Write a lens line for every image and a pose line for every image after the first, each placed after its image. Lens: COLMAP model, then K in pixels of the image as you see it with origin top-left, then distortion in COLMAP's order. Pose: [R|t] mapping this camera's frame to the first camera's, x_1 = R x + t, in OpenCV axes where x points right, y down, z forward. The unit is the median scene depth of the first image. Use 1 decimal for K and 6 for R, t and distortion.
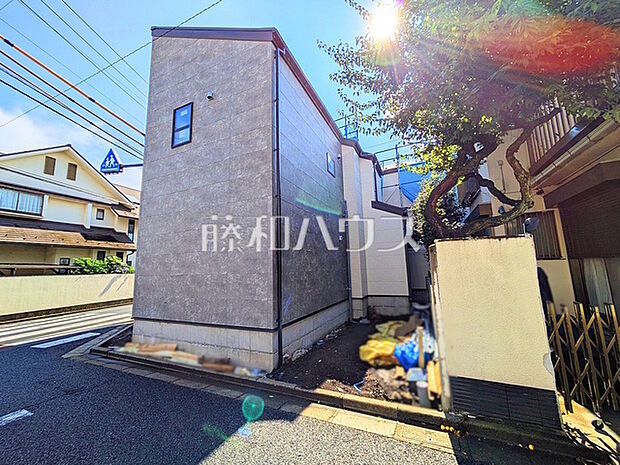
lens RADIAL K [[245.6, 0, 310.0], [0, 245.6, 232.5], [0, 0, 1]] dist [0.001302, 0.000956]
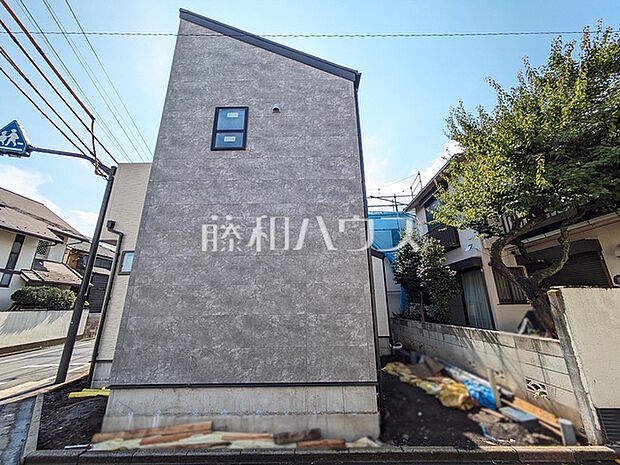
lens RADIAL K [[245.6, 0, 310.0], [0, 245.6, 232.5], [0, 0, 1]] dist [0.001302, 0.000956]
pose [[0.911550, 0.134268, 0.388649, -0.643530], [-0.073655, 0.983215, -0.166923, 0.036067], [-0.404538, 0.123533, 0.906139, 0.212631]]
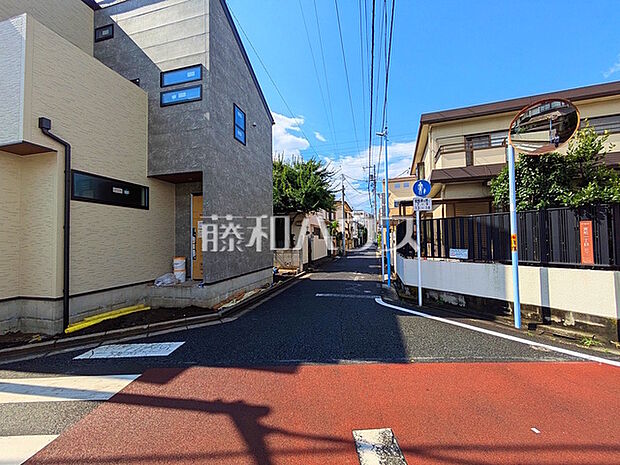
lens RADIAL K [[245.6, 0, 310.0], [0, 245.6, 232.5], [0, 0, 1]] dist [0.001302, 0.000956]
pose [[-0.186265, 0.062532, 0.980508, -2.094632], [-0.121185, 0.988890, -0.086087, 0.203177], [-0.974997, -0.134857, -0.176618, 0.934233]]
